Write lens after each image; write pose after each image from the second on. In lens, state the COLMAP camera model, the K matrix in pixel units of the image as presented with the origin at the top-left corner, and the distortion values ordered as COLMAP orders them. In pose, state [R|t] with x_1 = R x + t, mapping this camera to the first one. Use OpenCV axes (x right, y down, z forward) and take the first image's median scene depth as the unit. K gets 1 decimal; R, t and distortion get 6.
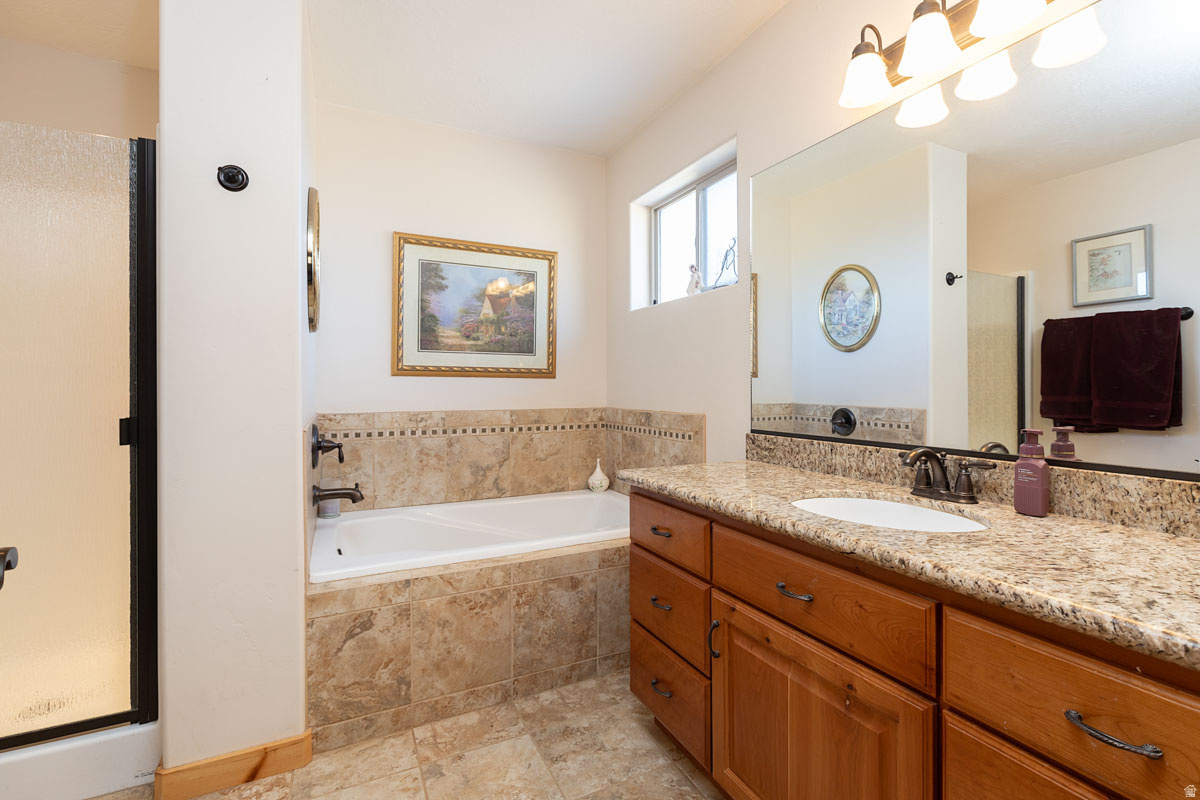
lens RADIAL K [[554.8, 0, 601.5], [0, 554.8, 386.9], [0, 0, 1]] dist [-0.004275, 0.000933]
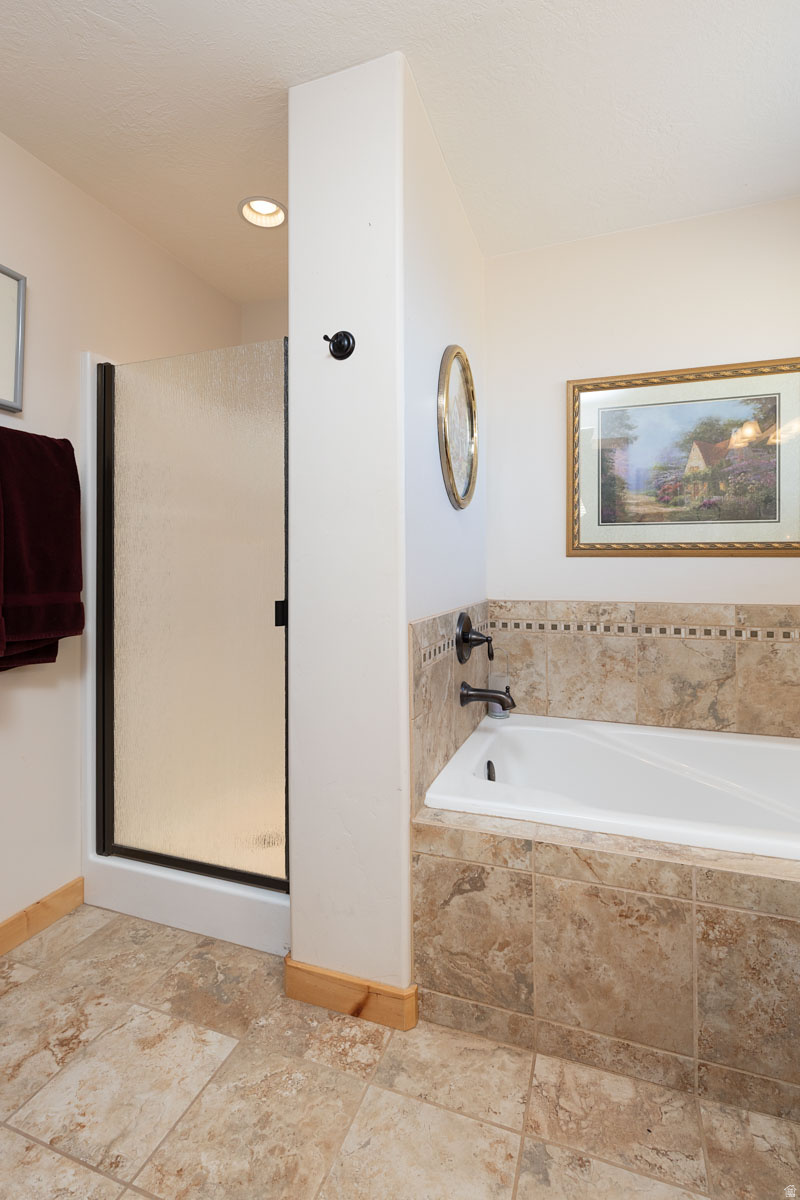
lens RADIAL K [[554.8, 0, 400.7], [0, 554.8, 558.5], [0, 0, 1]] dist [-0.004275, 0.000933]
pose [[0.700988, -0.011452, -0.713081, 0.047729], [0.000586, 0.999880, -0.015483, -0.006453], [0.713173, 0.010435, 0.700911, 0.348445]]
